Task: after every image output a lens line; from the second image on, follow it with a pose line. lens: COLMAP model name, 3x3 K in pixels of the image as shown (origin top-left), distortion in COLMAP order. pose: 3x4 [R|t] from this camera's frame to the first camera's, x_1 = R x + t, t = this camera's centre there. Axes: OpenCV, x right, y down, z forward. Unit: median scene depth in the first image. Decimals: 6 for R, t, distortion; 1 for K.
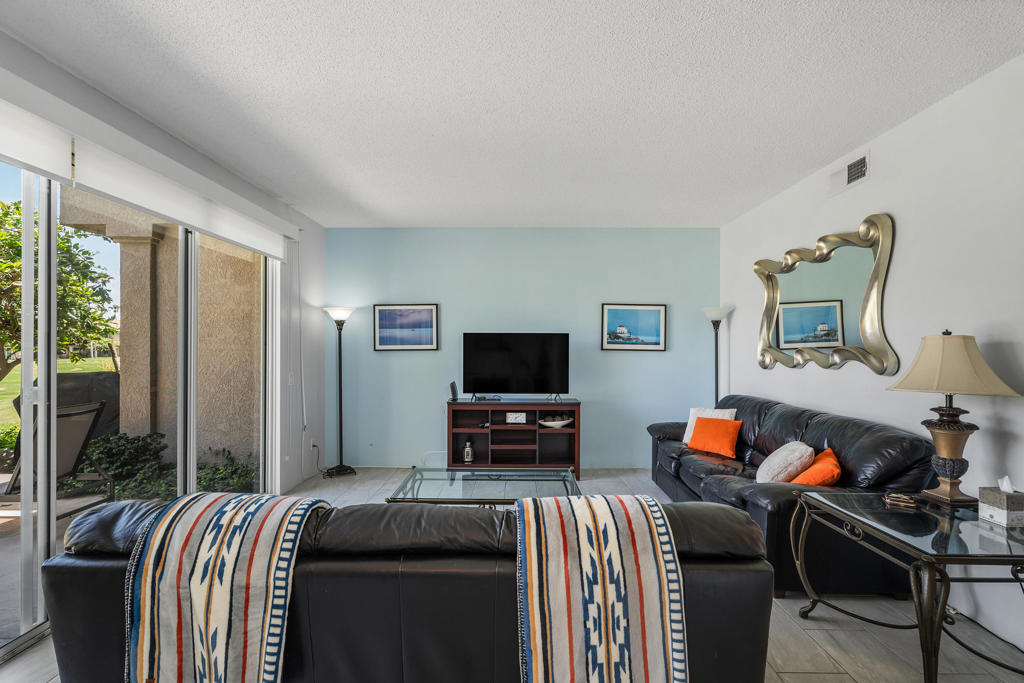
lens RADIAL K [[454.2, 0, 511.6], [0, 454.2, 345.8], [0, 0, 1]] dist [-0.000328, -0.000078]
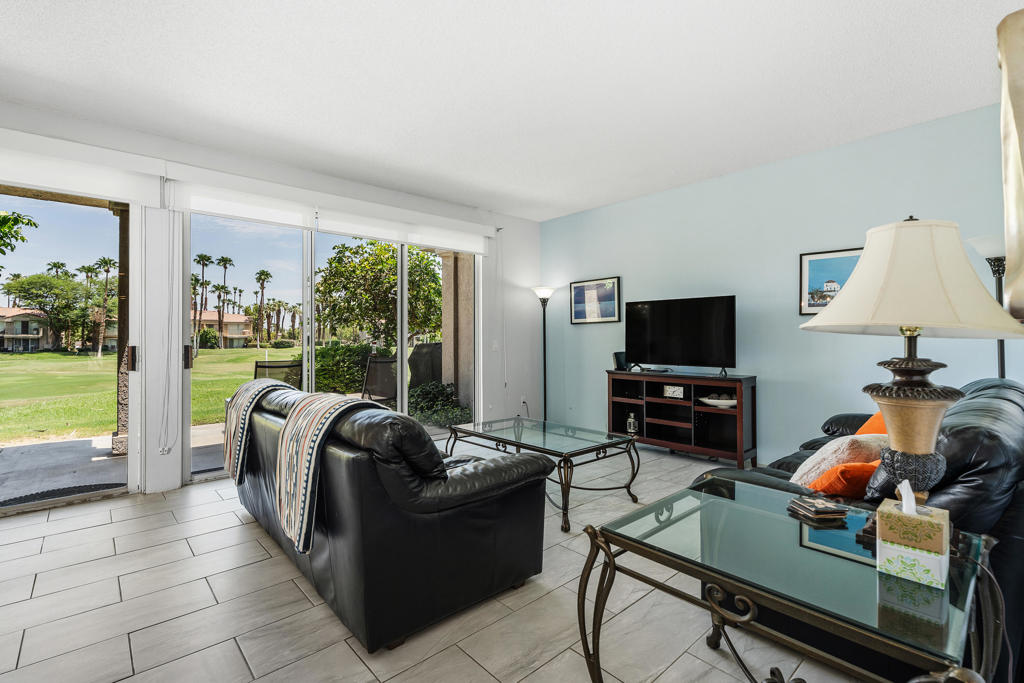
lens RADIAL K [[463.0, 0, 515.1], [0, 463.0, 334.0], [0, 0, 1]] dist [0.001498, 0.000077]
pose [[0.680997, -0.010303, -0.732213, 0.471302], [0.005377, 0.999944, -0.009069, 0.048459], [0.732266, 0.002238, 0.681015, 0.127631]]
